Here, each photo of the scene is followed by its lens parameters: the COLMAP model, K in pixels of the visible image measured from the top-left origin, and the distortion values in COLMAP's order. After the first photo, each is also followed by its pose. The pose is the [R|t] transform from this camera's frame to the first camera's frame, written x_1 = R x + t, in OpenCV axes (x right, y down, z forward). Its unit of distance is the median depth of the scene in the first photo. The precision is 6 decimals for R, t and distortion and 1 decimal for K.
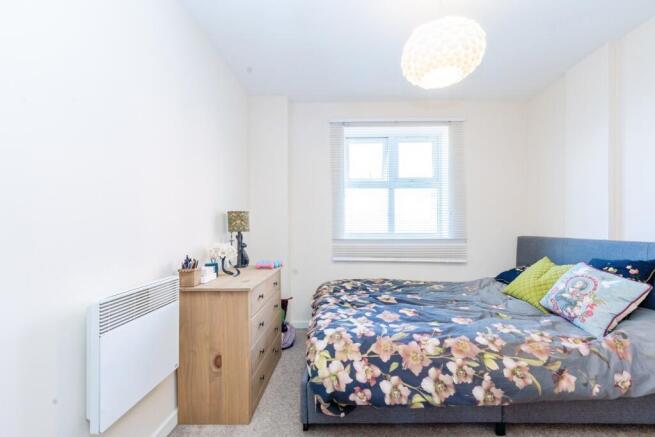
lens RADIAL K [[297.4, 0, 329.1], [0, 297.4, 222.2], [0, 0, 1]] dist [-0.001380, -0.000155]
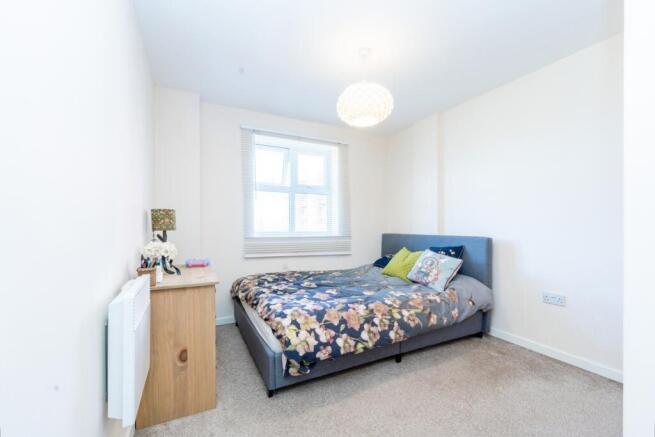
lens RADIAL K [[297.4, 0, 329.1], [0, 297.4, 222.2], [0, 0, 1]] dist [-0.001380, -0.000155]
pose [[0.870814, 0.012667, 0.491449, -0.447354], [-0.011118, 0.999920, -0.006072, 0.007639], [-0.491487, -0.000176, 0.870885, -0.142495]]
